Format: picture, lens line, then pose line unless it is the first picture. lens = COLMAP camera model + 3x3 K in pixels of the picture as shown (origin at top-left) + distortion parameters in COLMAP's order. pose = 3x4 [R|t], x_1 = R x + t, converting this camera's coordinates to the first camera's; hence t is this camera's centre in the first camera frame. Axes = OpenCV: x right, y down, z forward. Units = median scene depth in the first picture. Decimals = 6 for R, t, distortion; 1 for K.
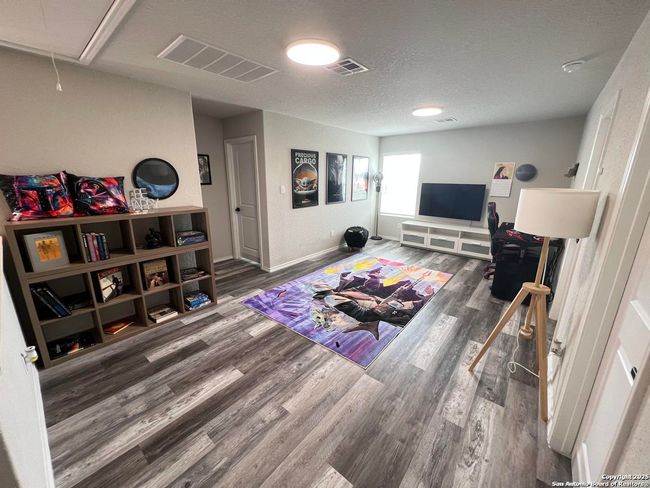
lens RADIAL K [[260.1, 0, 322.3], [0, 260.1, 241.6], [0, 0, 1]] dist [0.000210, -0.000023]
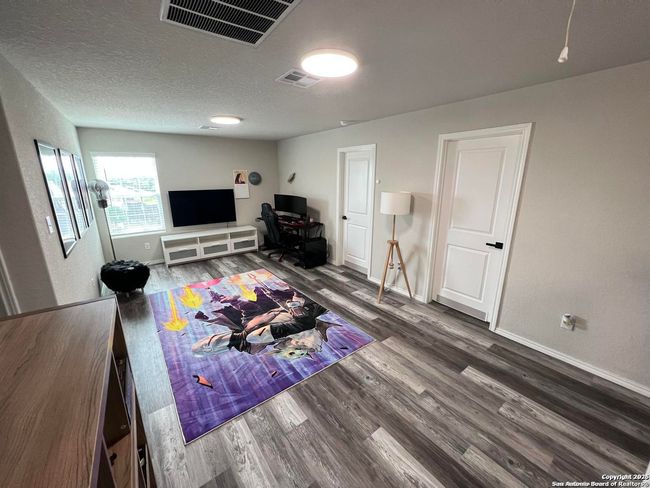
lens RADIAL K [[259.1, 0, 324.7], [0, 259.1, 247.1], [0, 0, 1]] dist [-0.006664, 0.000264]
pose [[0.229759, -0.266437, 0.936067, -0.756254], [0.246141, 0.946438, 0.208973, -0.212265], [-0.941608, 0.182391, 0.283034, 0.632489]]
